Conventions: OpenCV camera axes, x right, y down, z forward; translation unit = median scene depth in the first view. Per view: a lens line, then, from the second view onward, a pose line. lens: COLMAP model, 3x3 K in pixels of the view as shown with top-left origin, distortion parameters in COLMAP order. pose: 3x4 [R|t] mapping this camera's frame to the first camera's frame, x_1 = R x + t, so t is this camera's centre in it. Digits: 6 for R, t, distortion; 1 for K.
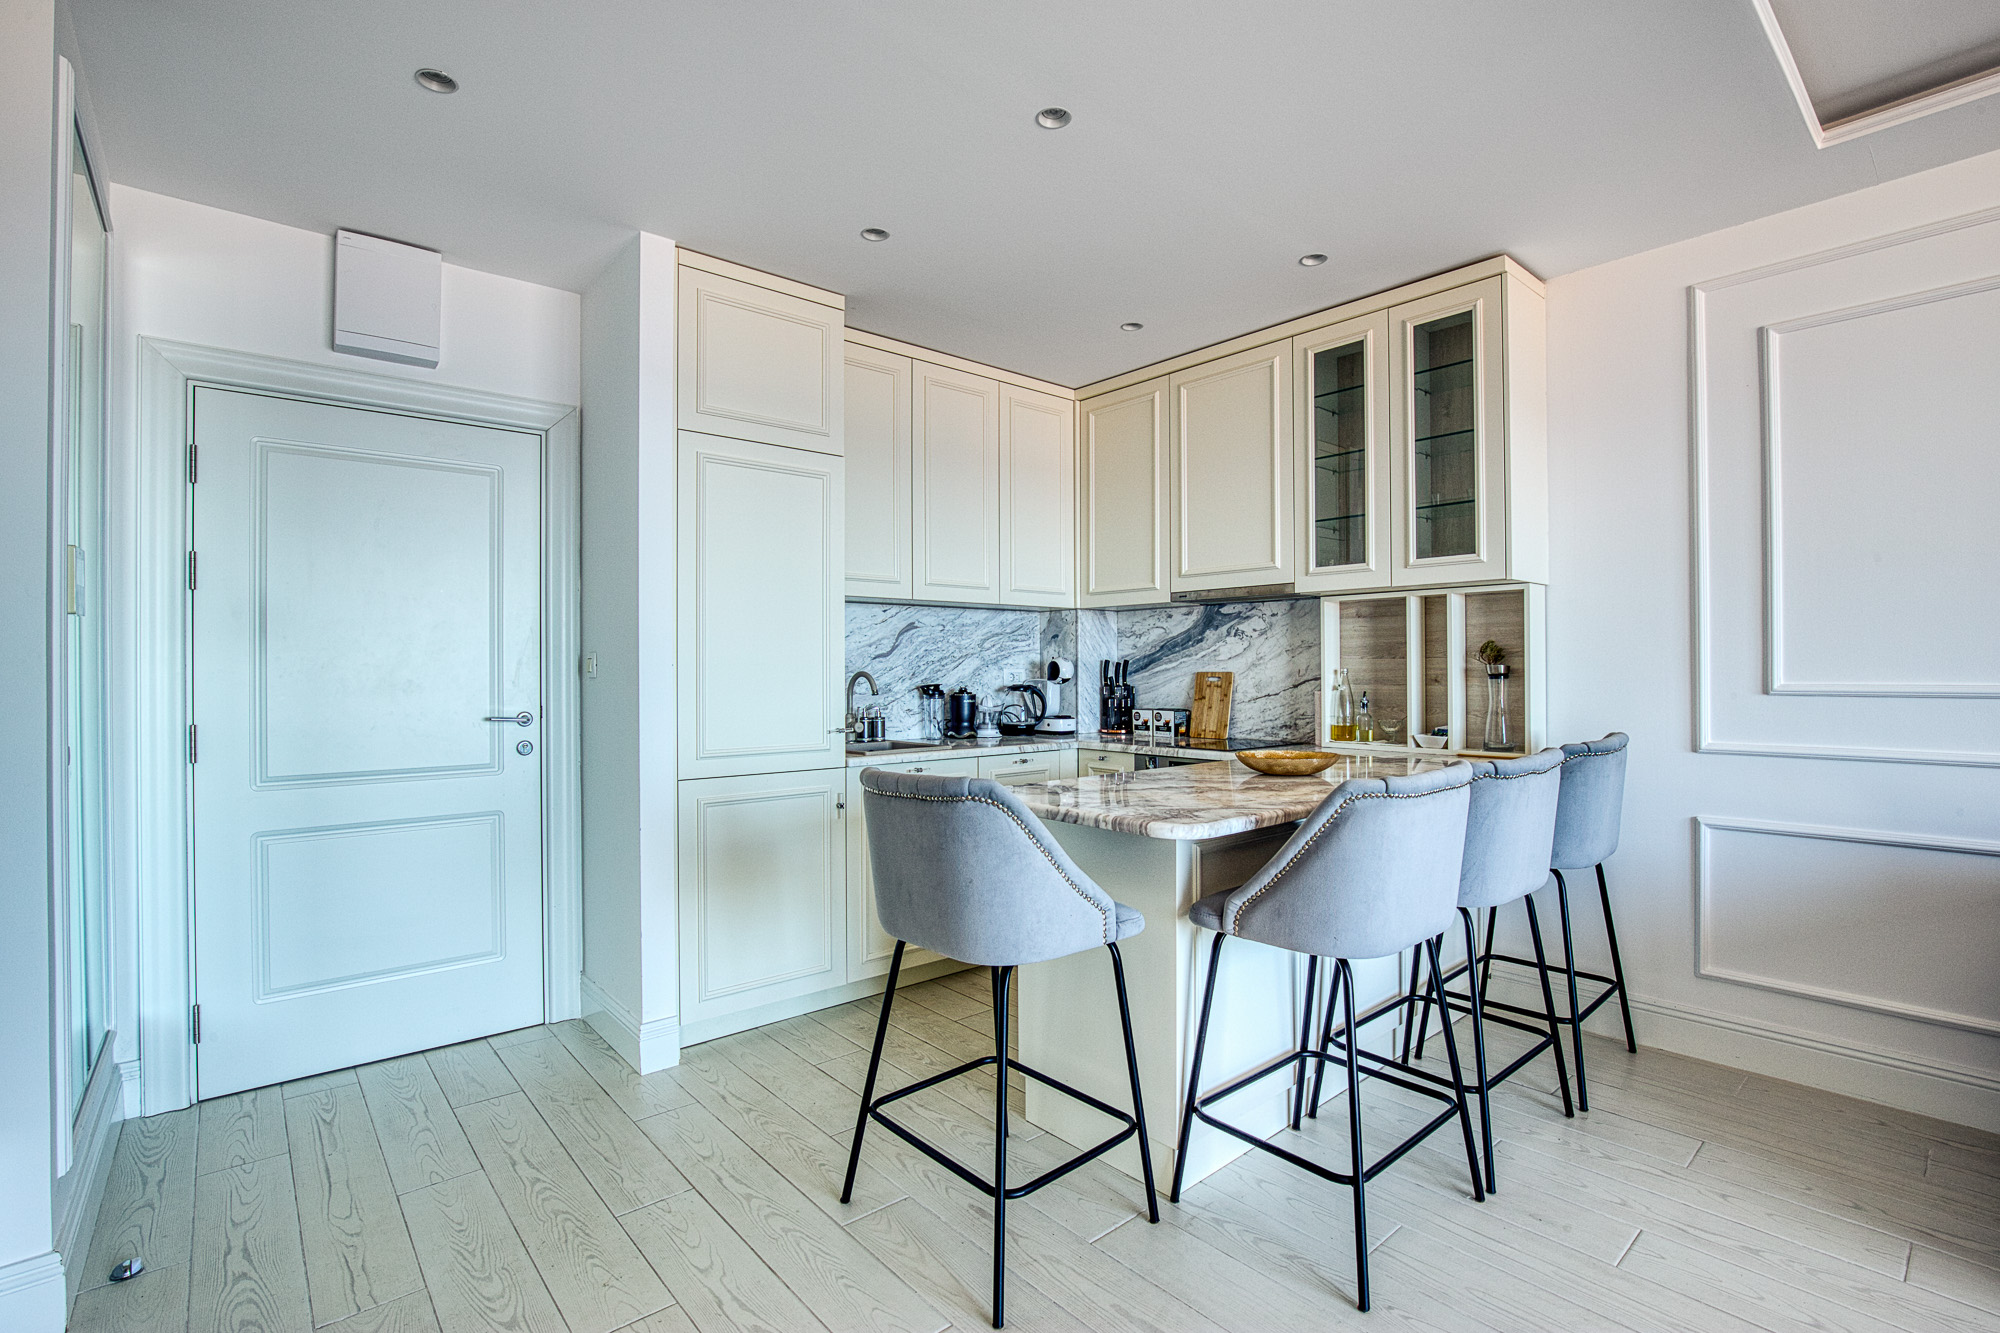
lens RADIAL K [[923.5, 0, 1025.2], [0, 923.5, 665.2], [0, 0, 1]] dist [-0.035245, 0.005957]
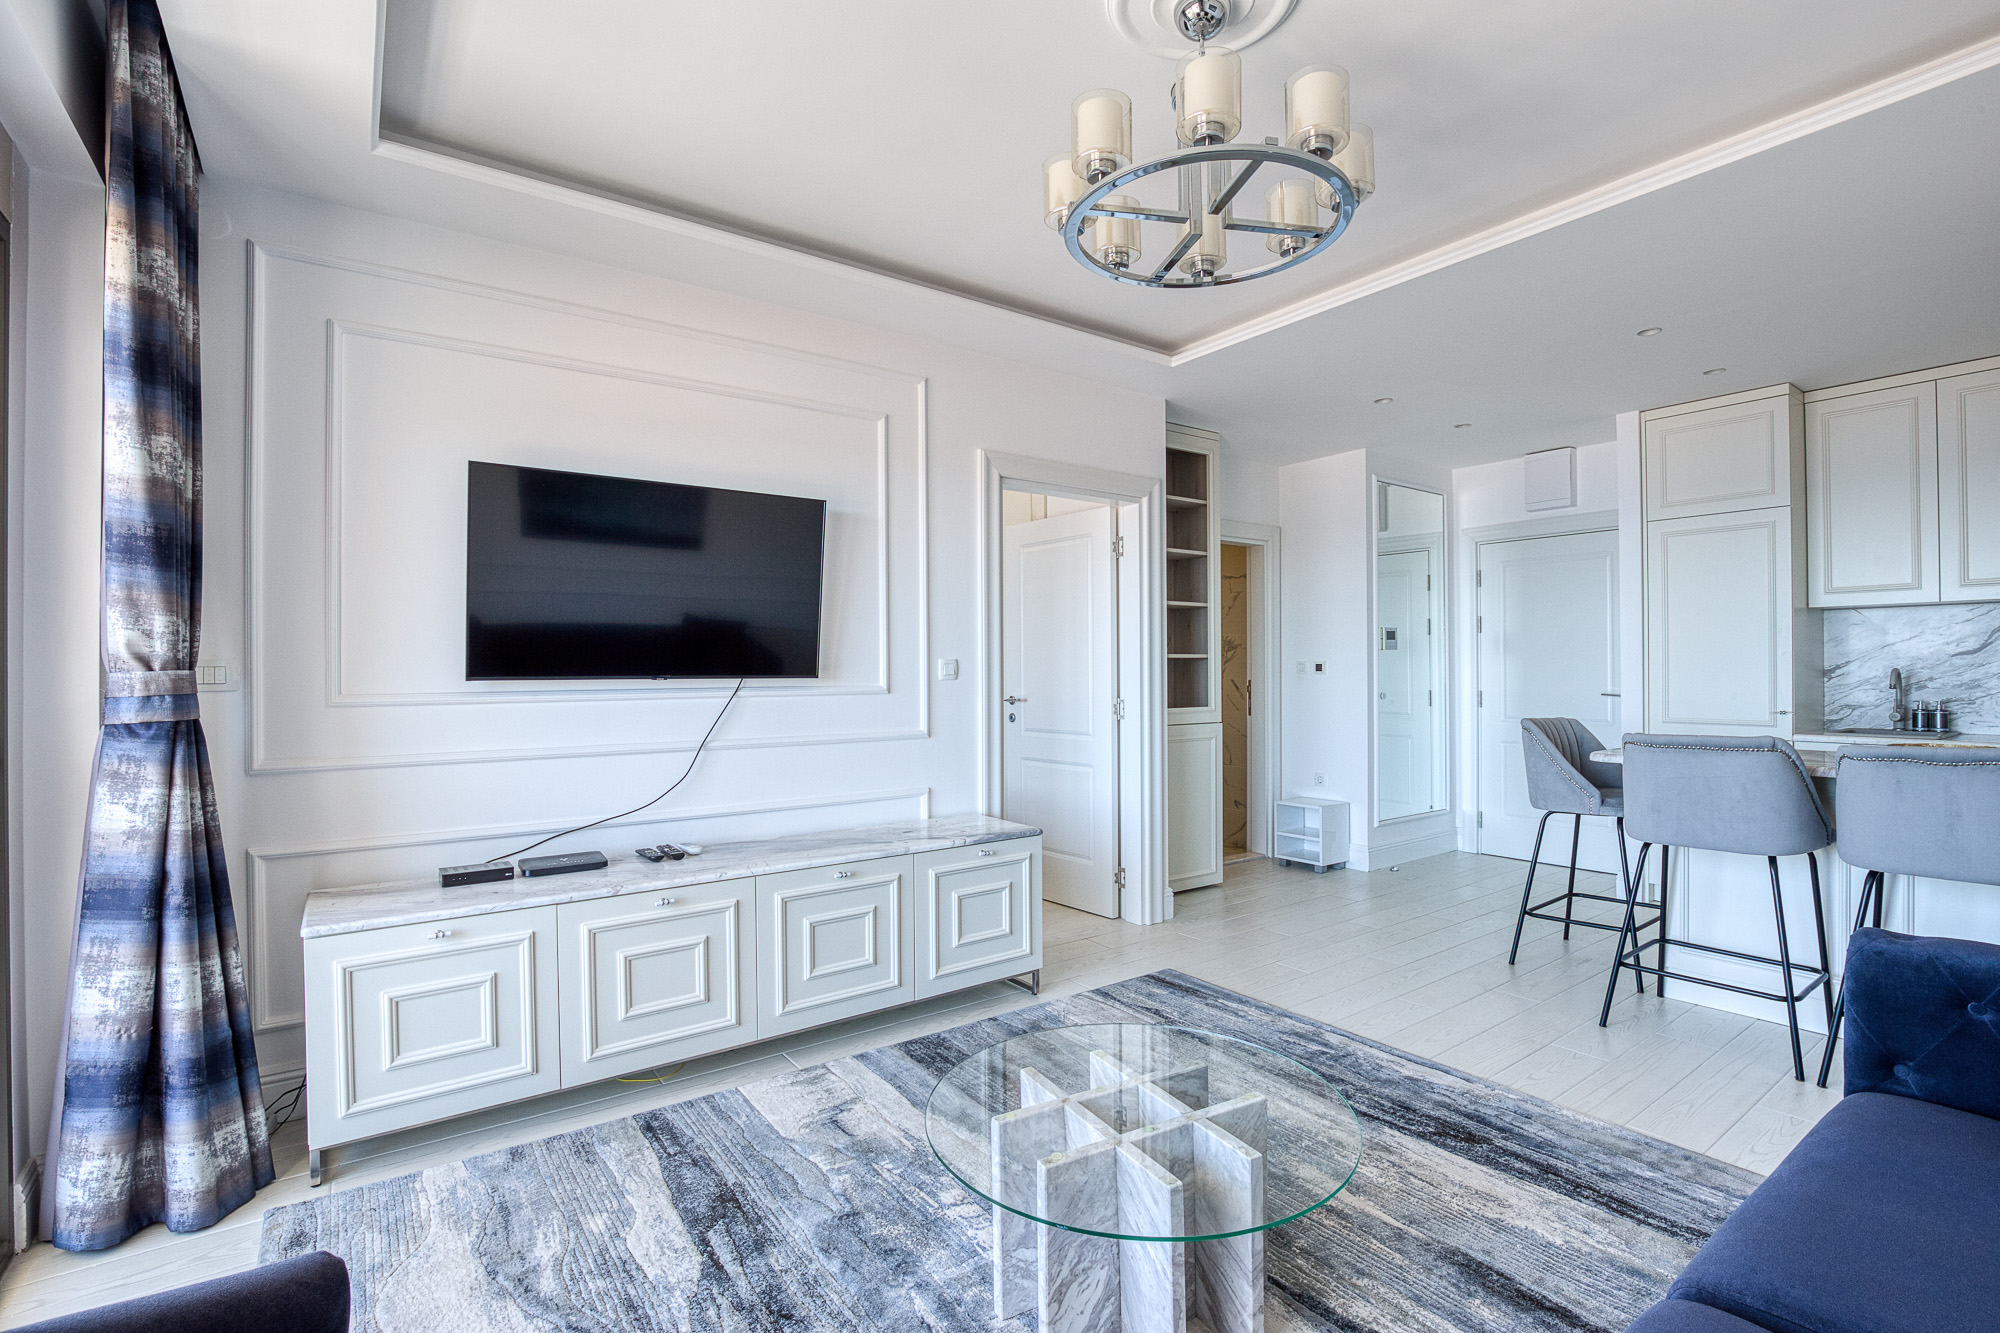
lens RADIAL K [[923.5, 0, 1027.5], [0, 923.5, 674.4], [0, 0, 1]] dist [-0.035245, 0.005957]
pose [[-0.073431, 0.008954, -0.997260, 0.943838], [0.009668, 0.999919, 0.008266, -0.004478], [0.997253, -0.009035, -0.073512, 0.003837]]
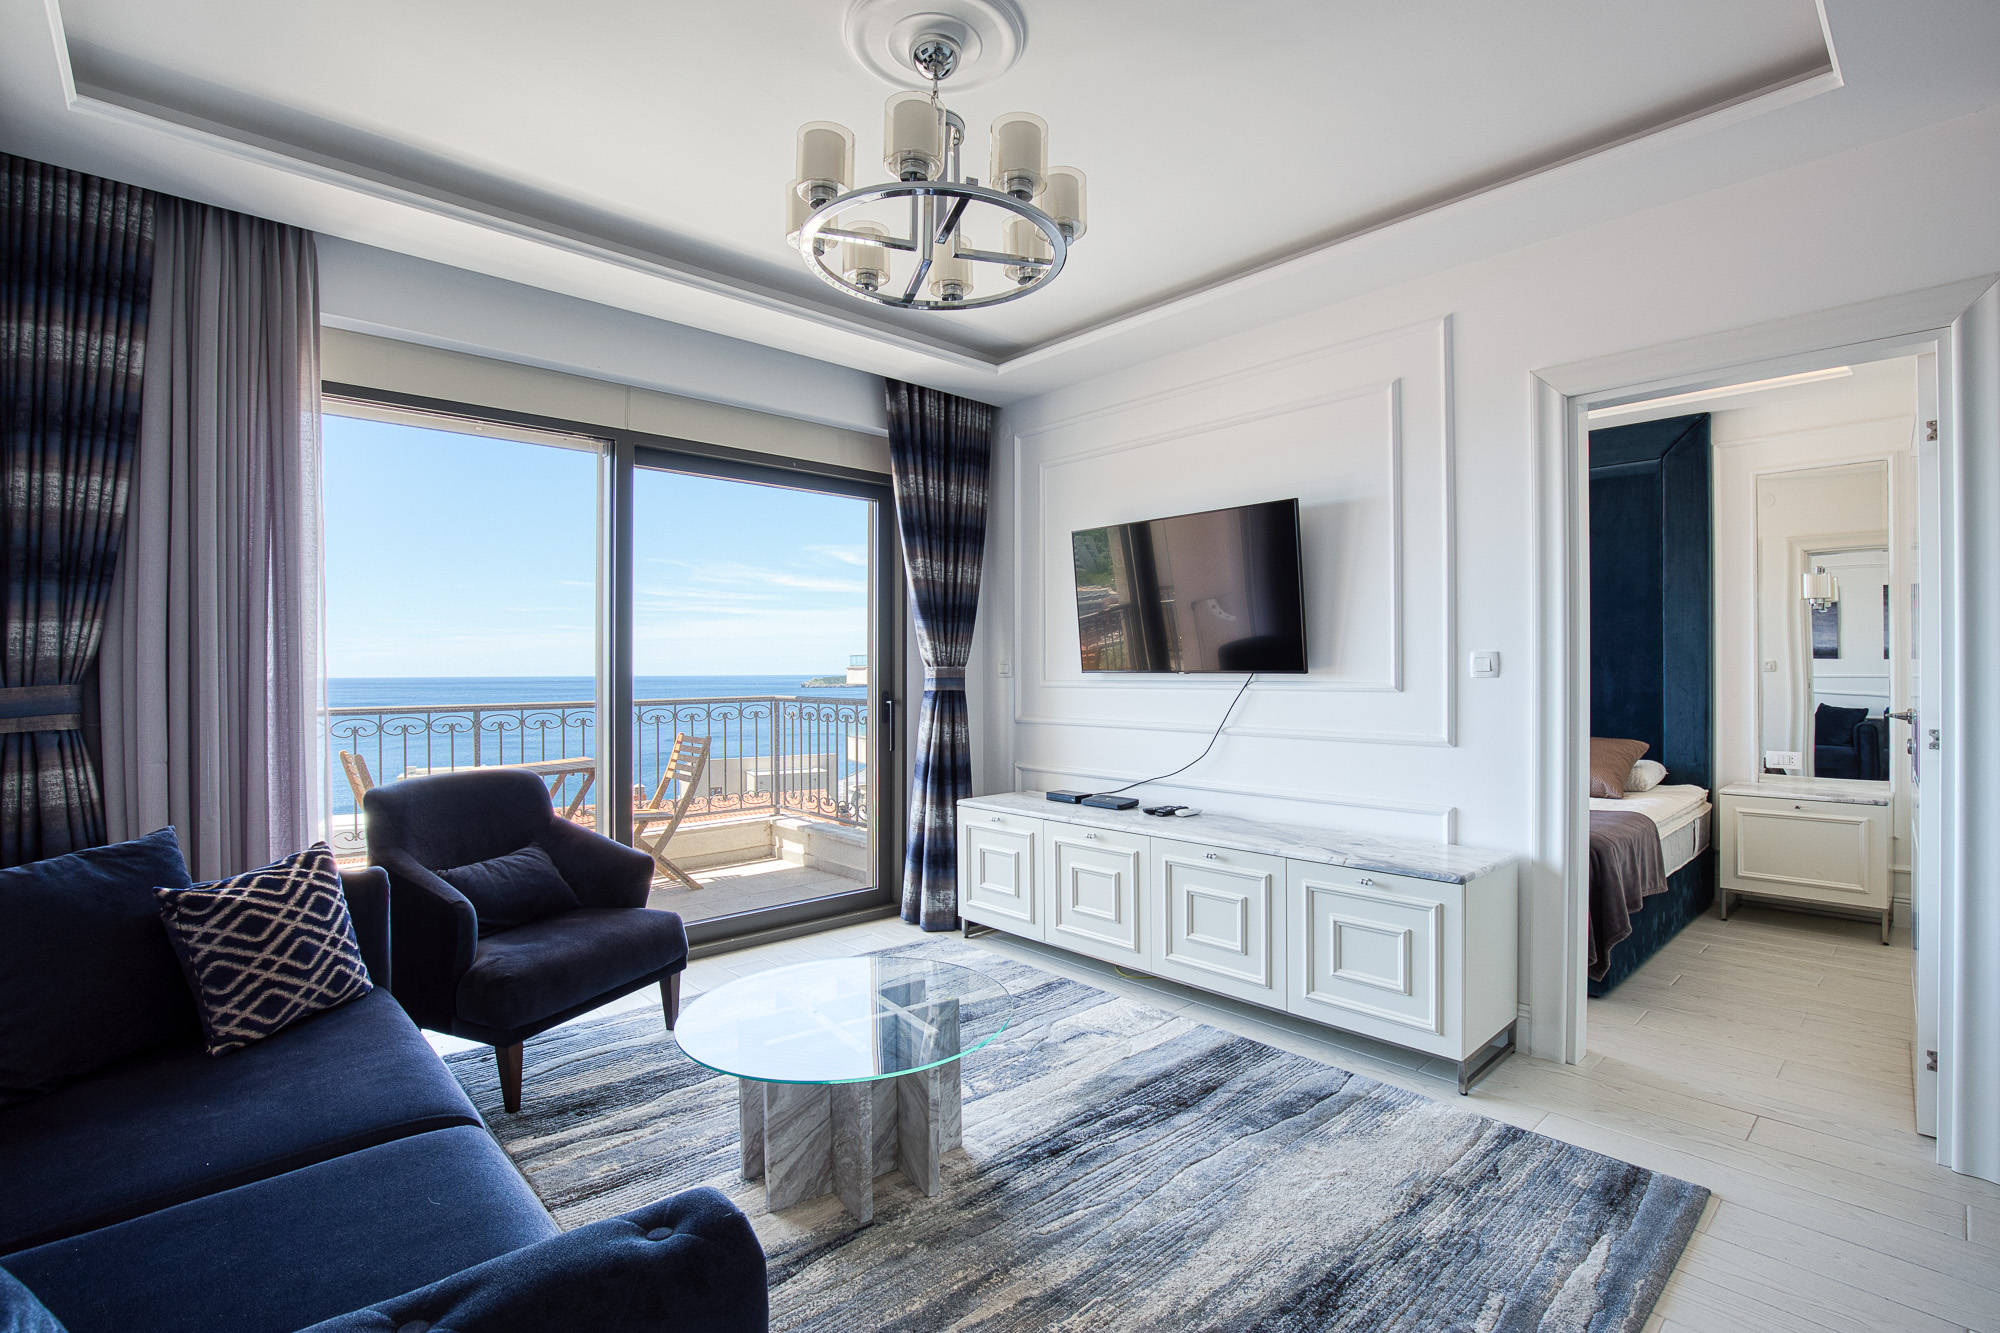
lens RADIAL K [[923.5, 0, 1016.3], [0, 923.5, 671.8], [0, 0, 1]] dist [-0.035245, 0.005957]
pose [[-0.999387, 0.007095, -0.034294, 0.426143], [0.007112, 0.999975, -0.000372, 0.000589], [0.034290, -0.000616, -0.999412, 0.577451]]
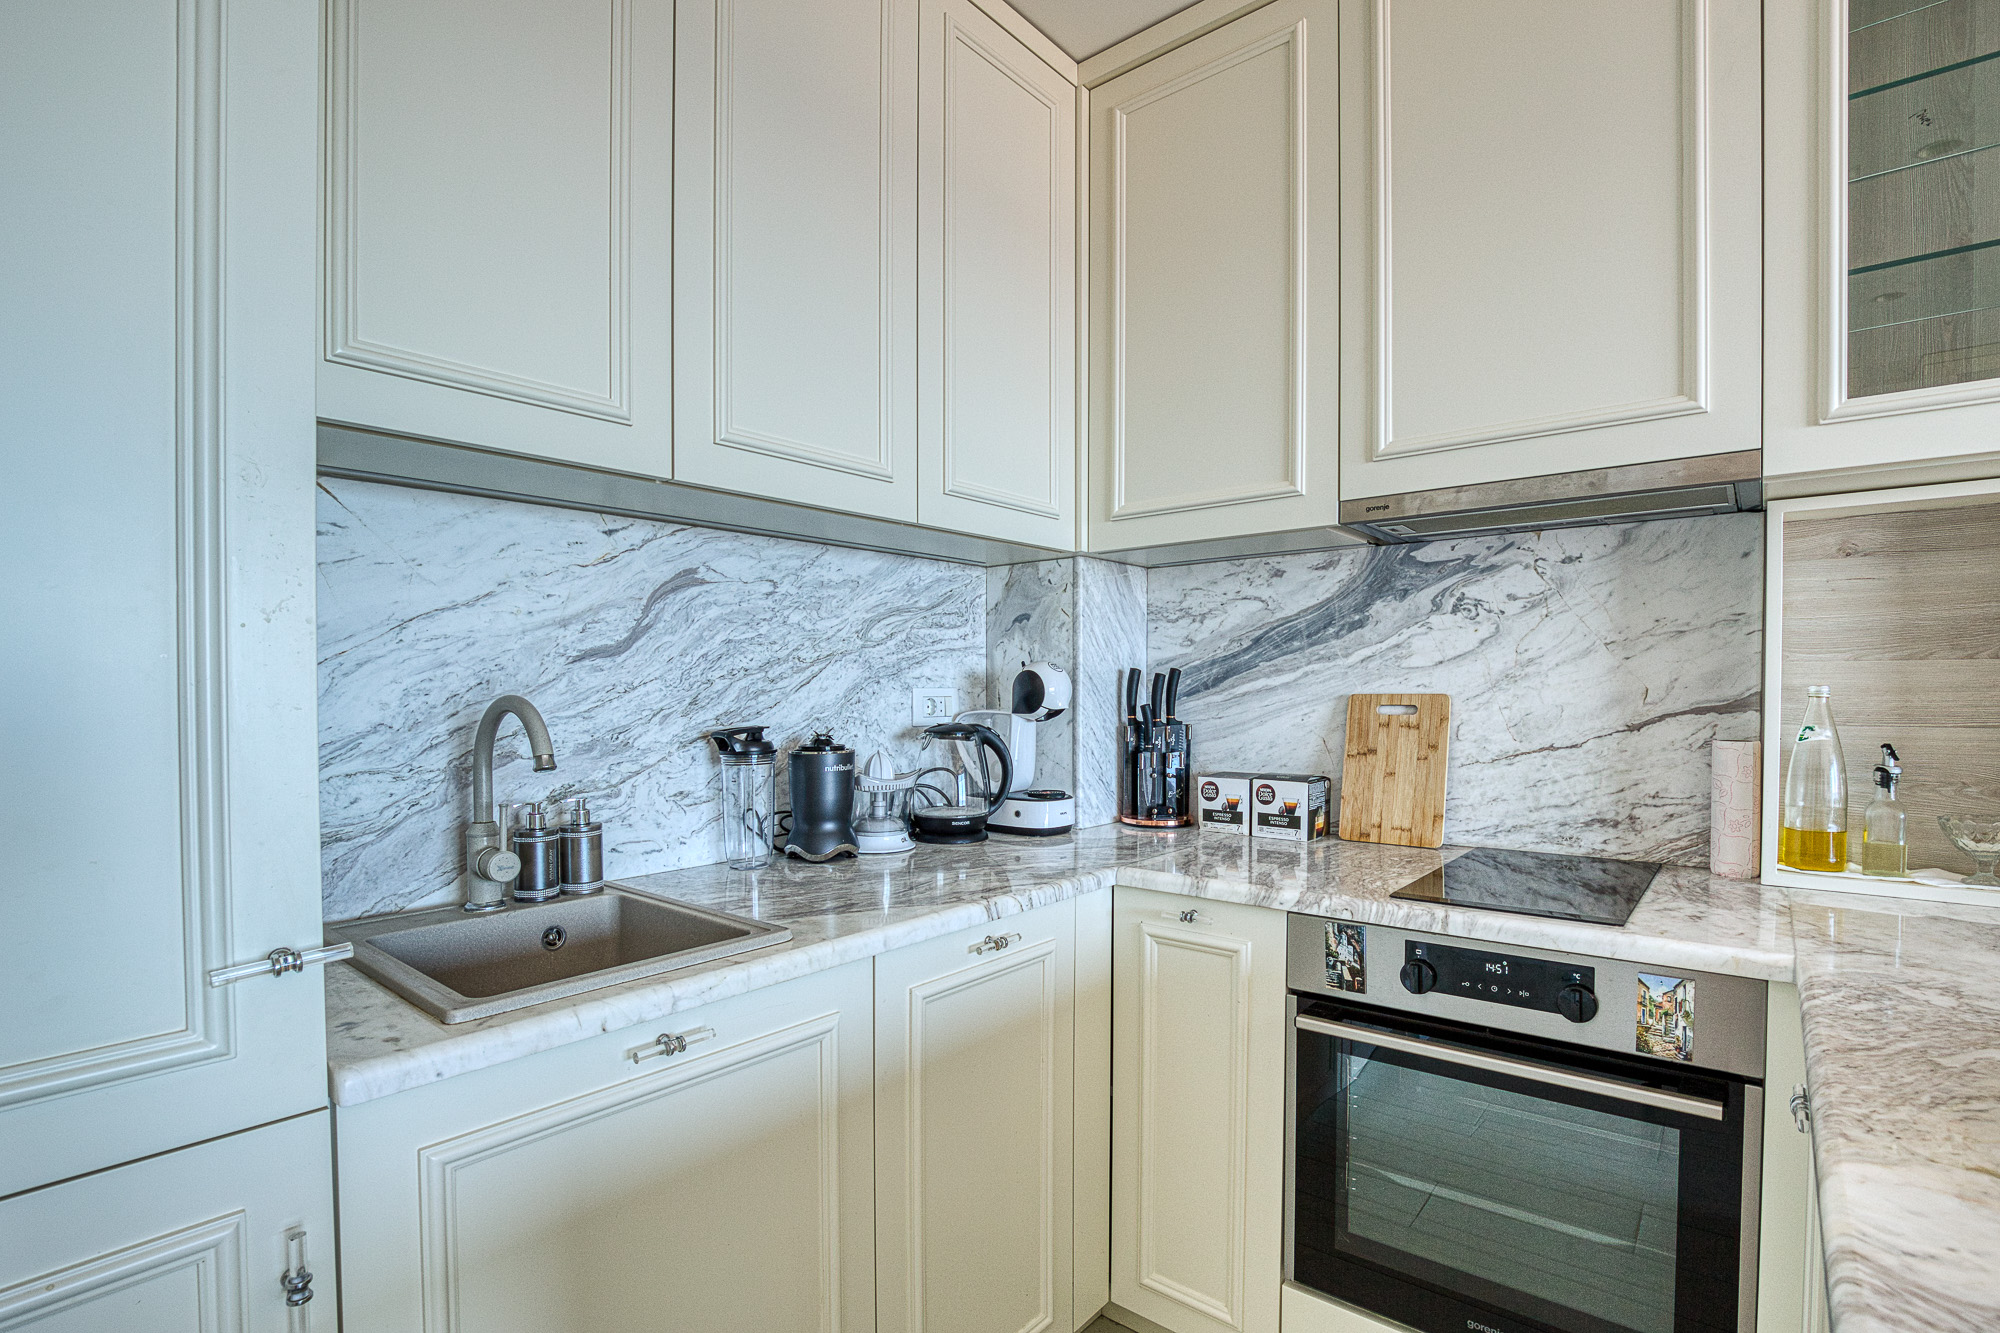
lens RADIAL K [[923.5, 0, 1029.9], [0, 923.5, 698.0], [0, 0, 1]] dist [-0.035245, 0.005957]
pose [[0.986164, -0.003346, 0.165738, -0.046096], [0.001182, 0.999913, 0.013154, 0.003265], [-0.165767, -0.012776, 0.986082, 0.606927]]
